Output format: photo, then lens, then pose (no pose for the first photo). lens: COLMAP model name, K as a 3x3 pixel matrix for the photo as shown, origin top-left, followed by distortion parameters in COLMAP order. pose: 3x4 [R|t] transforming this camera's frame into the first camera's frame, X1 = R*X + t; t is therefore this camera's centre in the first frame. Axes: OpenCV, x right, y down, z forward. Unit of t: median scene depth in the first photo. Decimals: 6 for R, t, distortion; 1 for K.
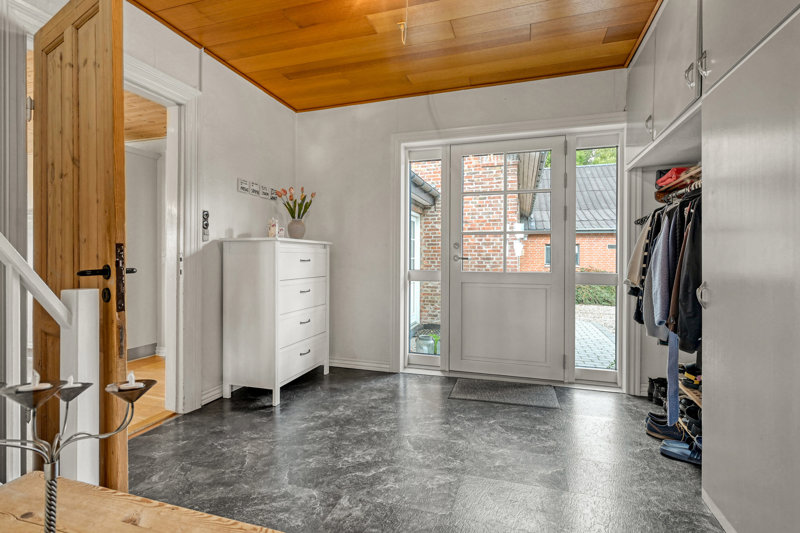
lens RADIAL K [[379.1, 0, 394.5], [0, 379.1, 259.2], [0, 0, 1]] dist [-0.002629, 0.000262]
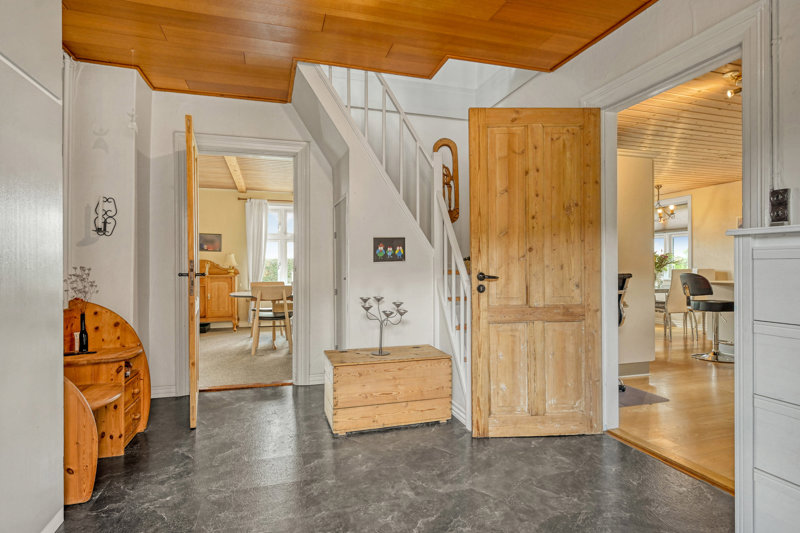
lens RADIAL K [[415.9, 0, 386.1], [0, 415.9, 255.2], [0, 0, 1]] dist [-0.004180, 0.000599]
pose [[-0.822184, -0.010698, -0.569122, 0.551147], [-0.001151, 0.999853, -0.017132, -0.024058], [0.569221, -0.013430, -0.822075, 1.764989]]
